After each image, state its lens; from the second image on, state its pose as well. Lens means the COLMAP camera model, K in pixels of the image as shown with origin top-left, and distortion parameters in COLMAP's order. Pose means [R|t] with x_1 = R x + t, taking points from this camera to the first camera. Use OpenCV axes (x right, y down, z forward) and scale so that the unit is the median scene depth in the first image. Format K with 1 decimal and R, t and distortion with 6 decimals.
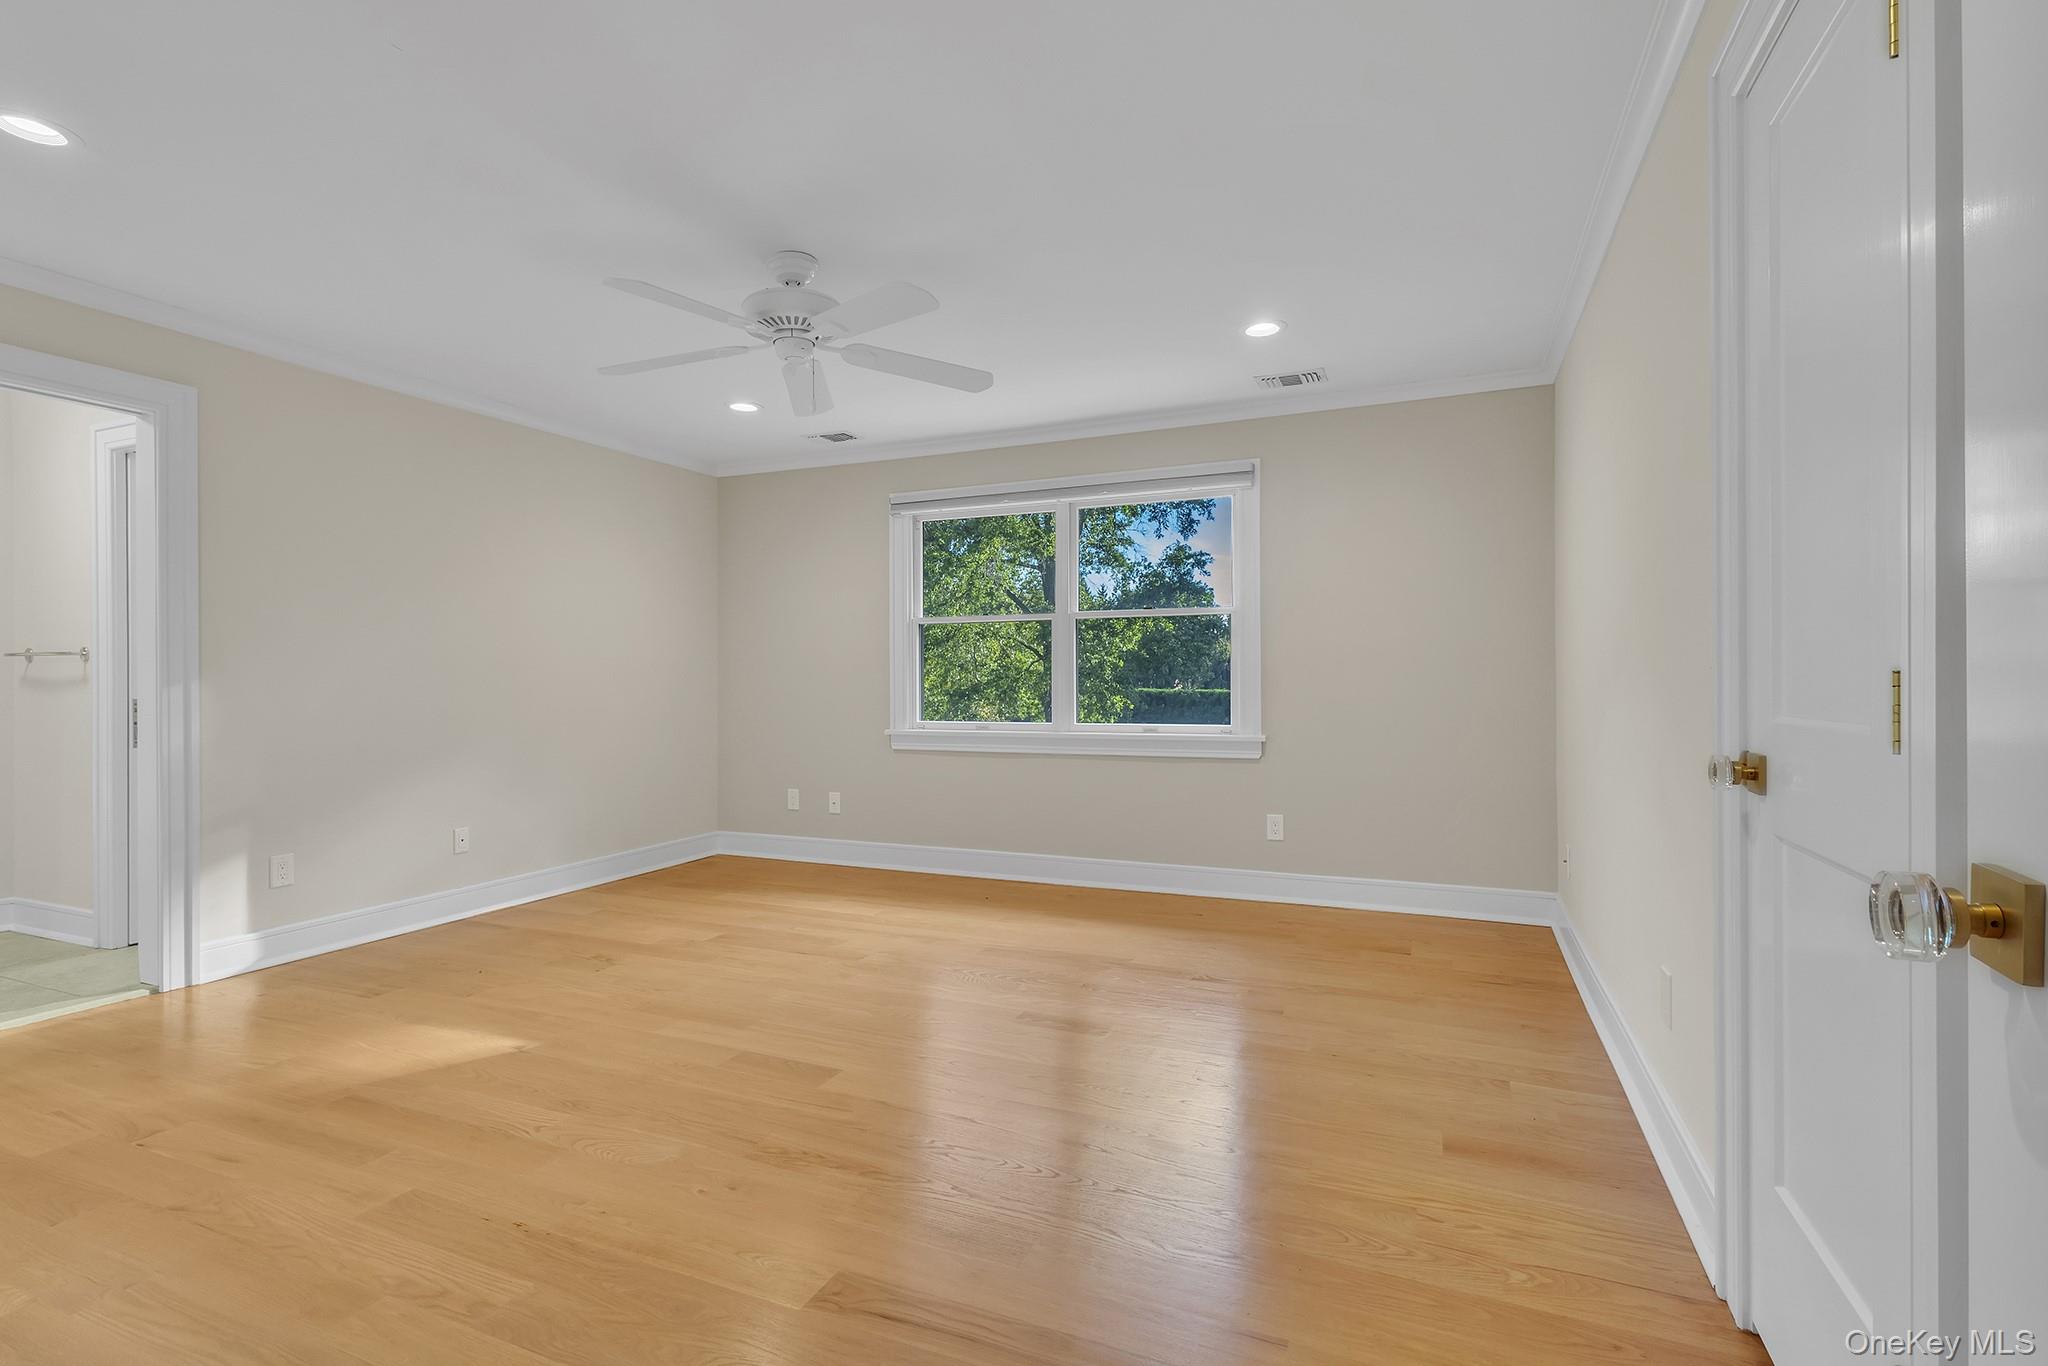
lens RADIAL K [[994.8, 0, 990.1], [0, 994.8, 687.7], [0, 0, 1]] dist [-0.000254, -0.000133]
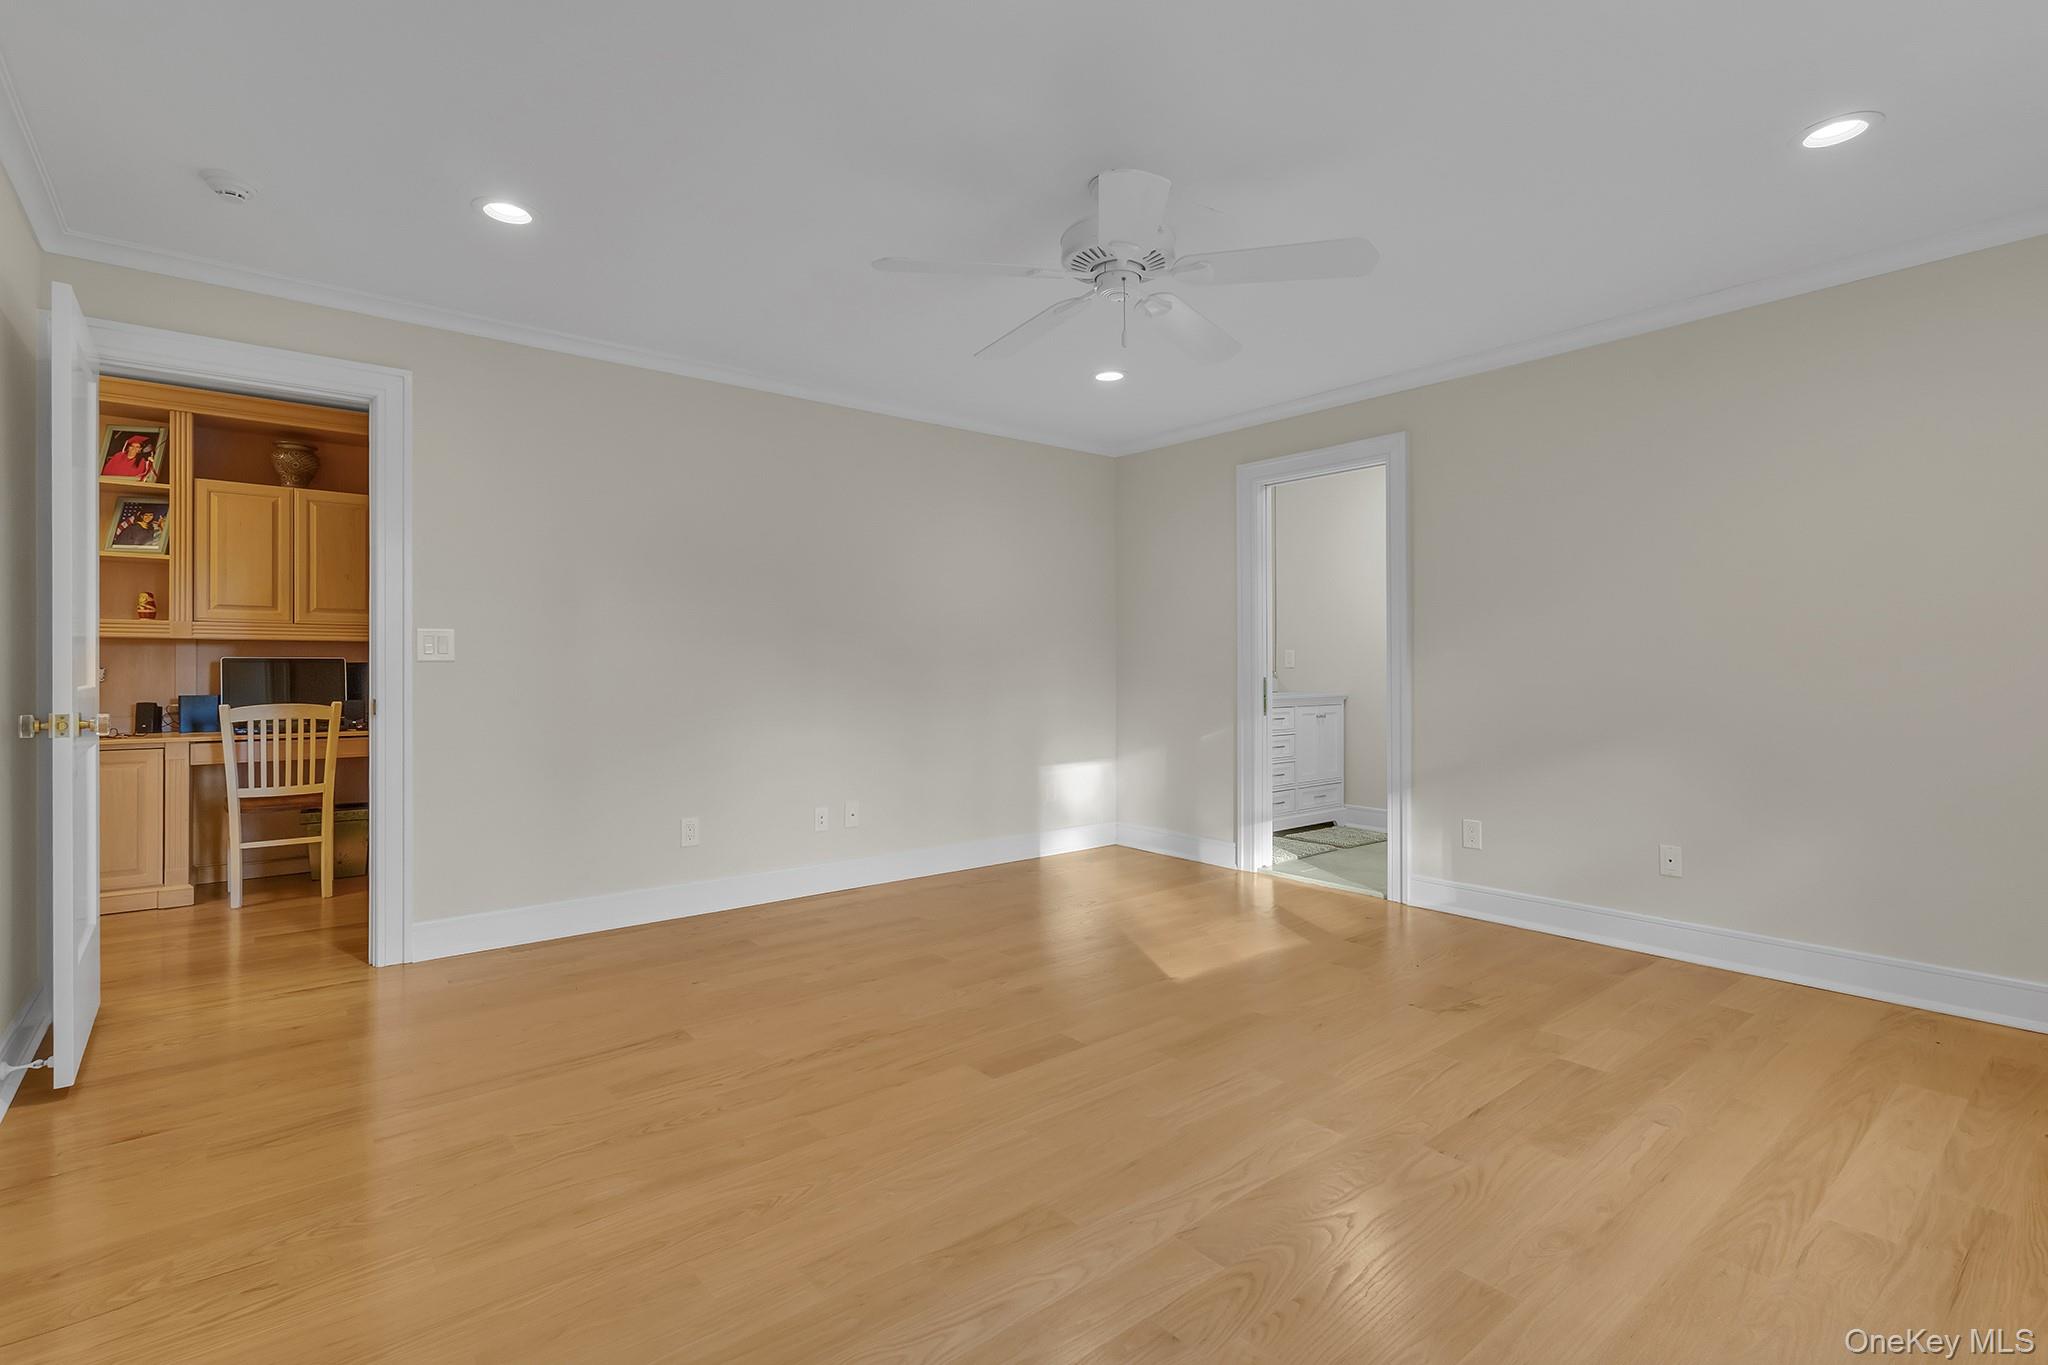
lens RADIAL K [[950.6, 0, 1026.7], [0, 950.6, 670.3], [0, 0, 1]] dist [-0.005491, 0.000073]
pose [[-0.437407, 0.009854, -0.899210, 0.502456], [-0.007467, 0.999866, 0.014590, -0.012128], [0.899233, 0.013096, -0.437275, 1.109461]]
